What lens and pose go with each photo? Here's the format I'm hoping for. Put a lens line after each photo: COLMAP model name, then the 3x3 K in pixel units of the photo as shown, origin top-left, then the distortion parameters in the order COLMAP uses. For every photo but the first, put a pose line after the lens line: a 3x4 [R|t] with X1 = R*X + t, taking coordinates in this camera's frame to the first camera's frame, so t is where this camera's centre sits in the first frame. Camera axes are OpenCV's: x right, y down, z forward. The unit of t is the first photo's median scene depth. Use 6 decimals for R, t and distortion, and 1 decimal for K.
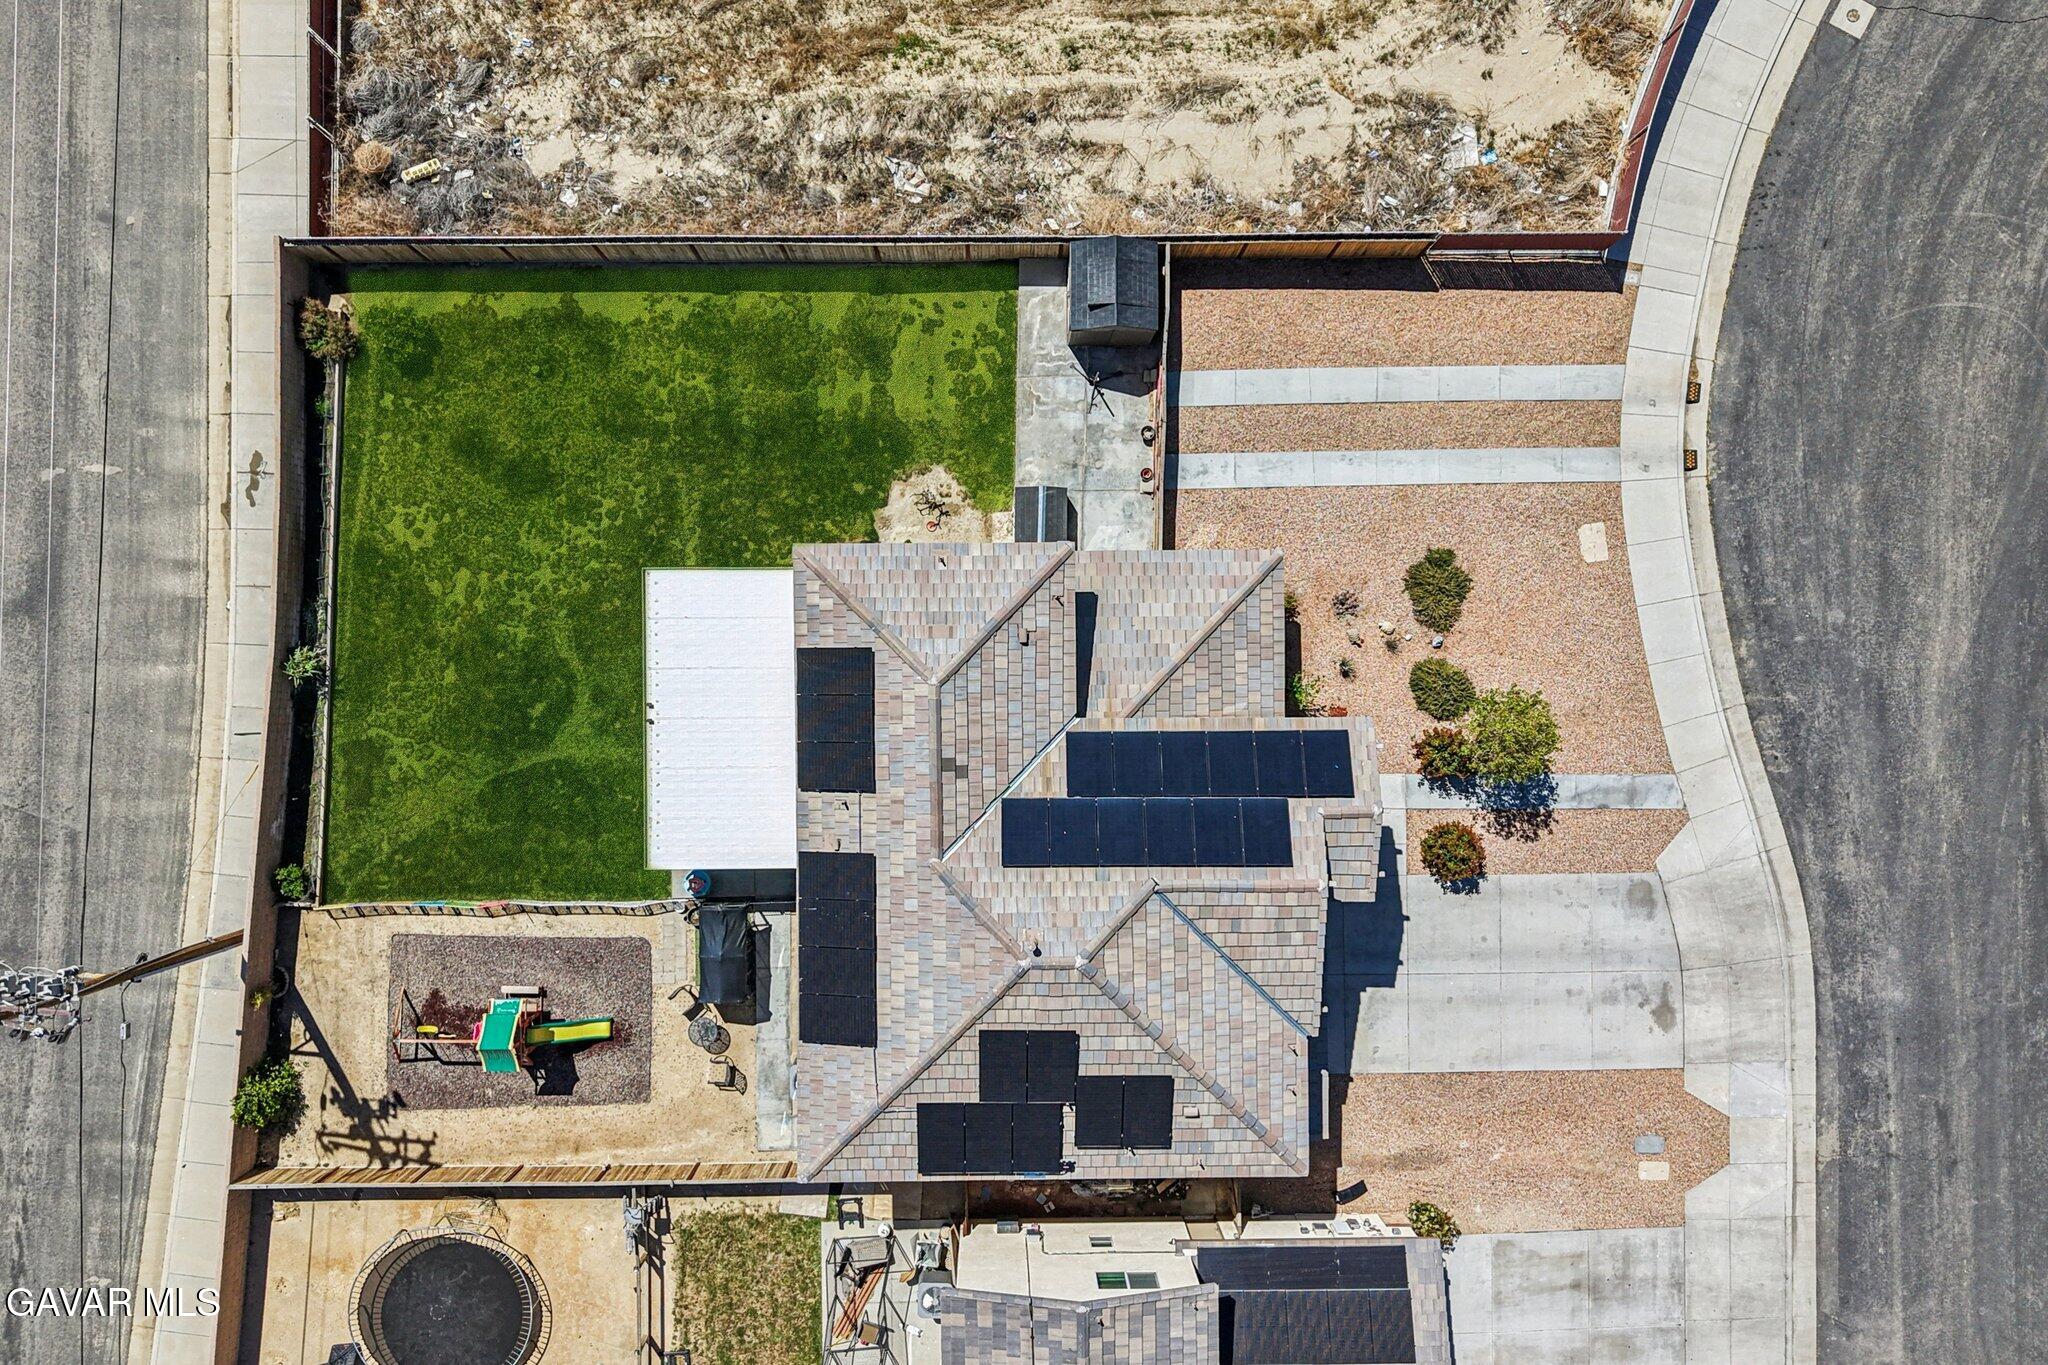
lens RADIAL K [[1657.2, 0, 1014.2], [0, 1657.2, 715.3], [0, 0, 1]] dist [0.030309, -0.039778]
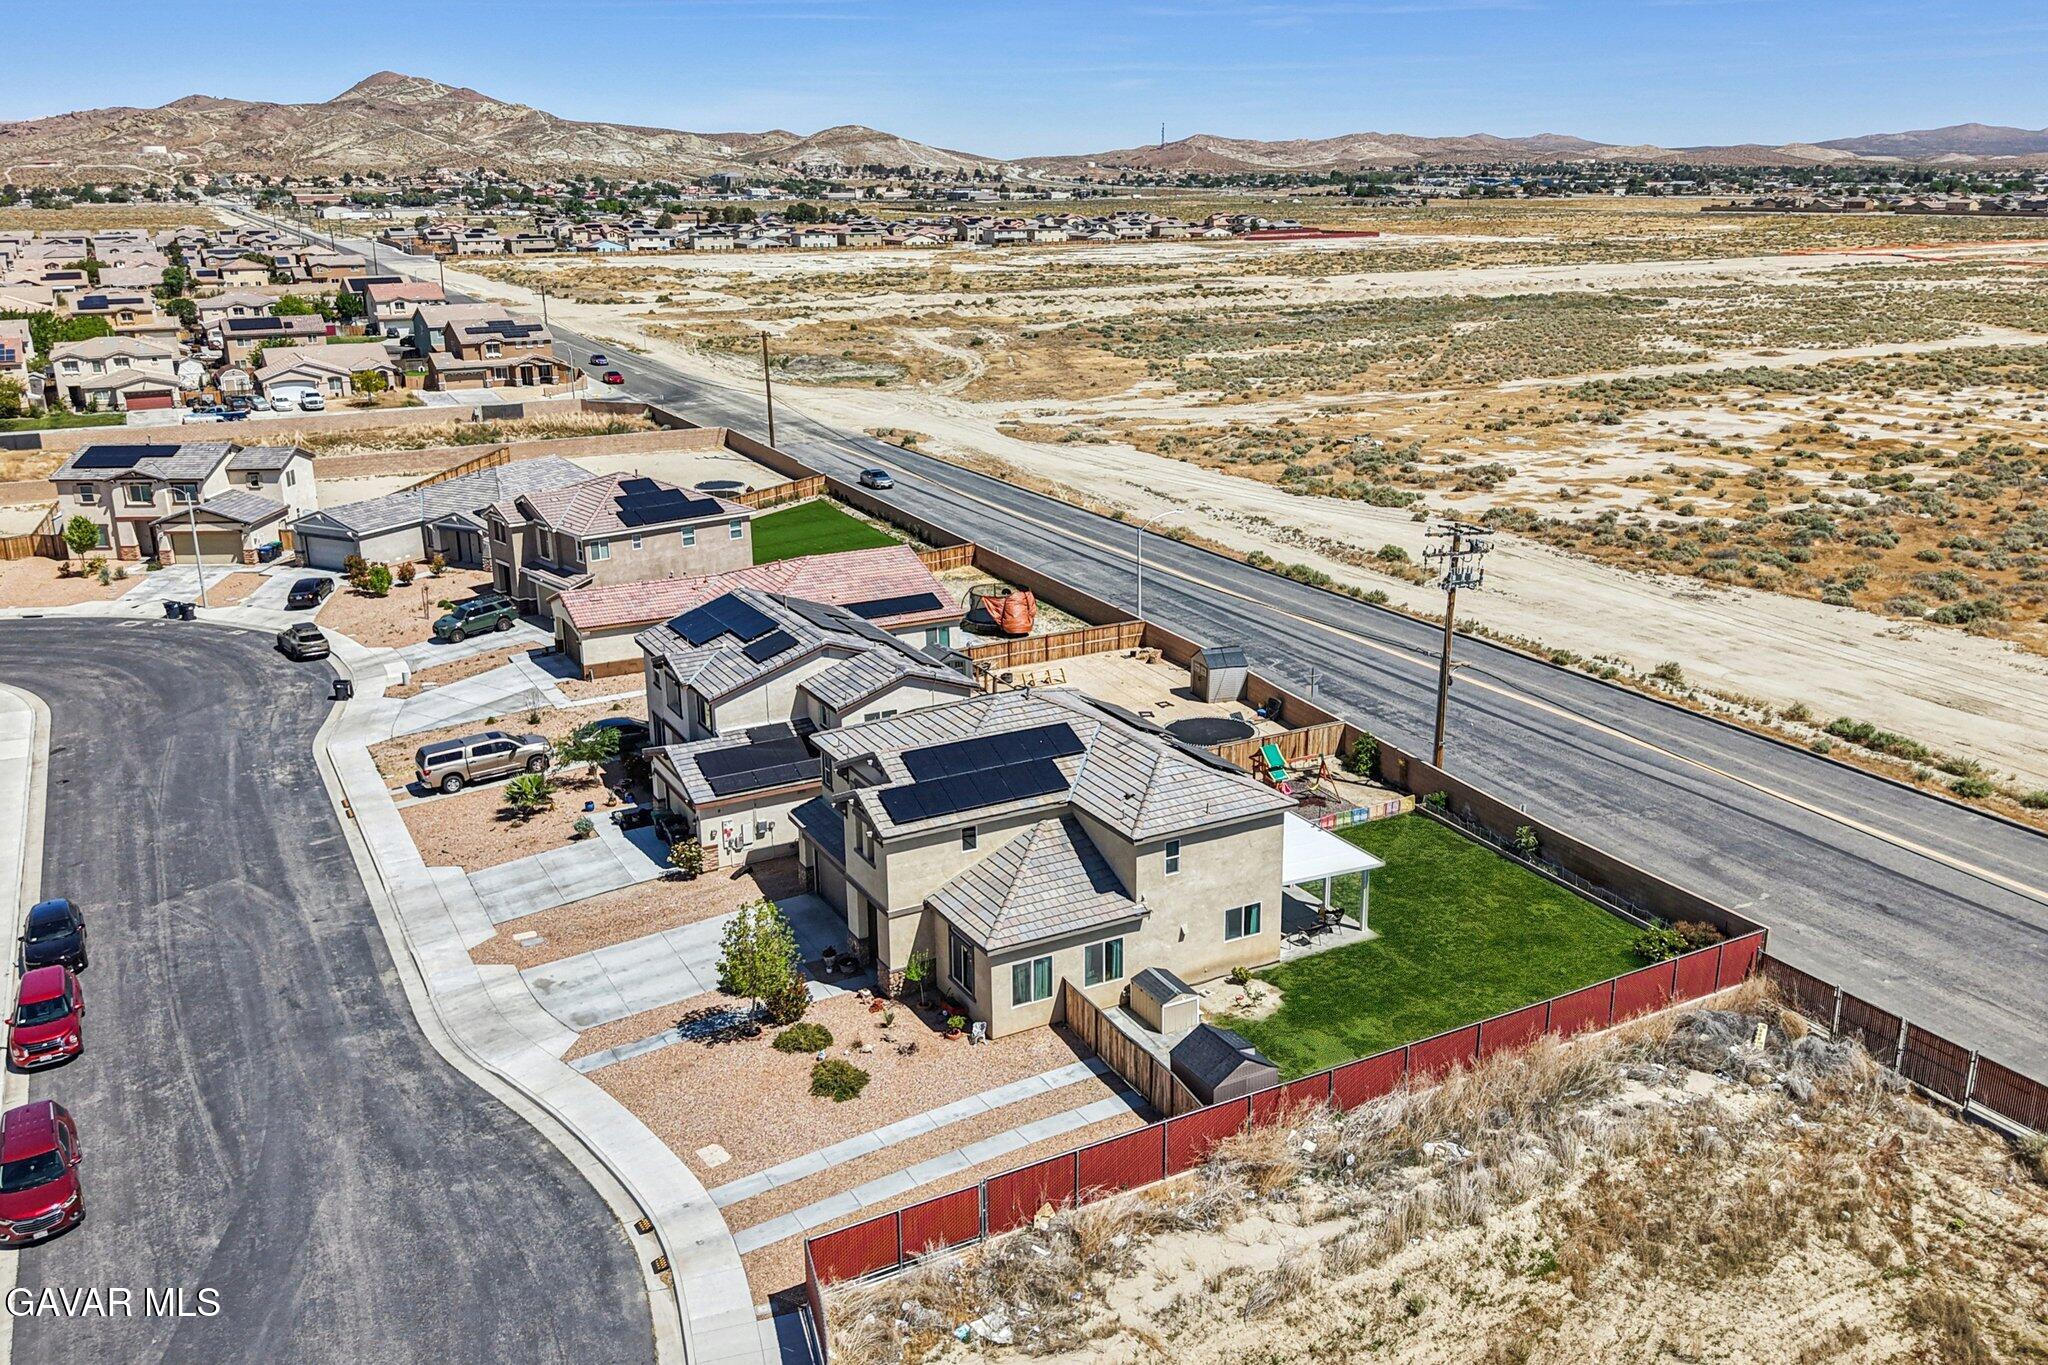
lens RADIAL K [[1621.3, 0, 1031.1], [0, 1621.3, 718.2], [0, 0, 1]] dist [0.064015, -0.117887]
pose [[-0.881805, 0.143352, -0.449299, 0.595868], [-0.471449, -0.293142, 0.831747, -0.978308], [-0.012476, 0.945261, 0.326078, 0.398270]]
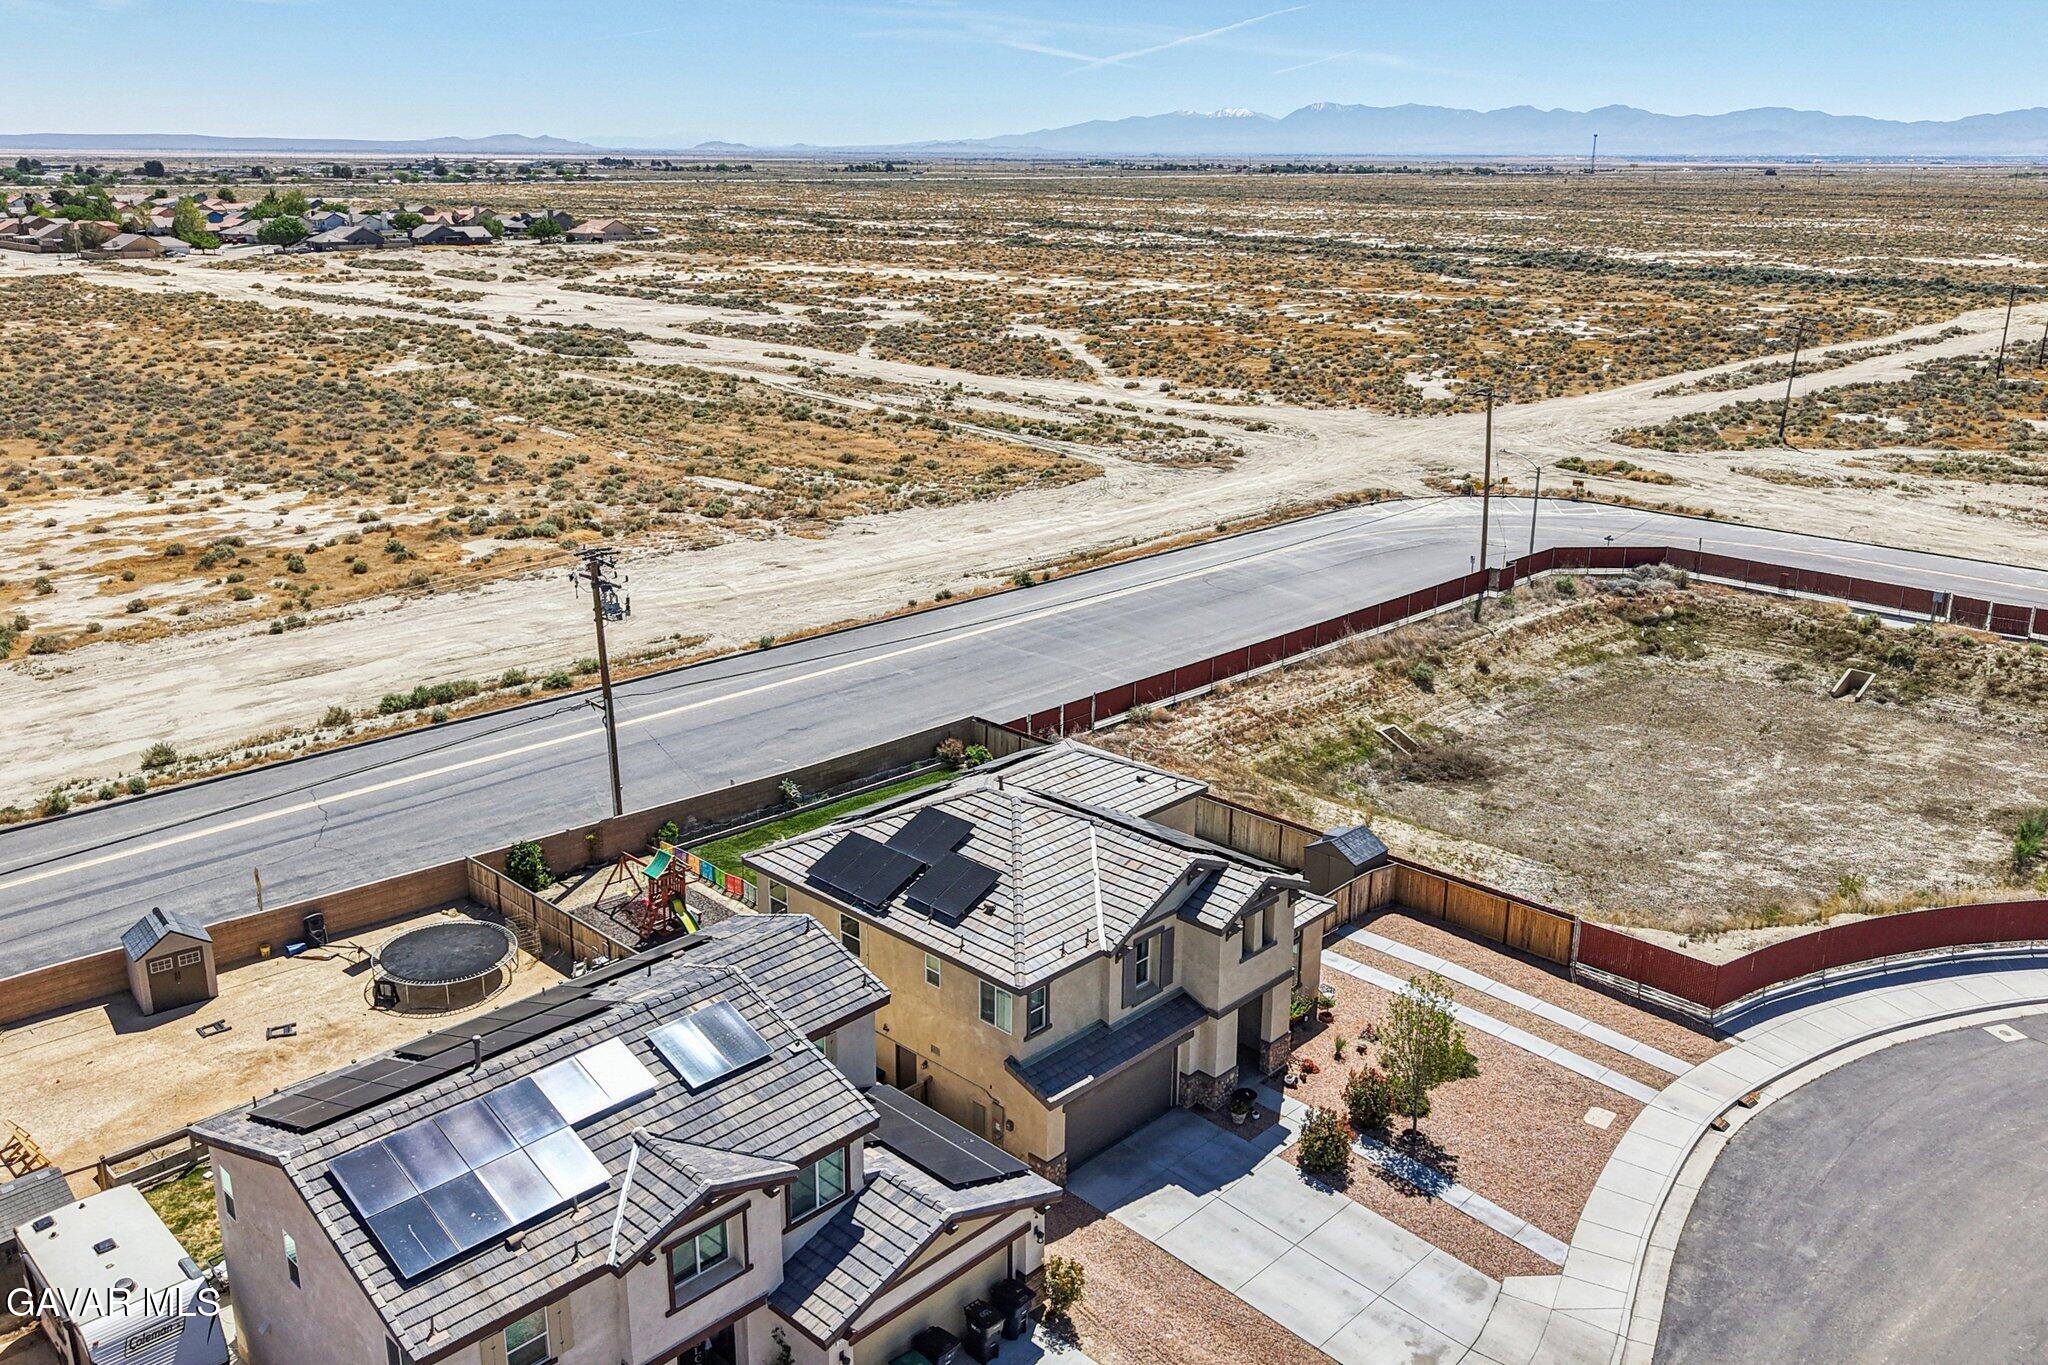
lens RADIAL K [[1641.4, 0, 1013.9], [0, 1641.4, 647.0], [0, 0, 1]] dist [0.072528, -0.116765]
pose [[0.710912, 0.192055, -0.676549, 0.749403], [-0.703208, 0.180247, -0.687757, 0.853730], [-0.010141, 0.964690, 0.263194, 0.422490]]
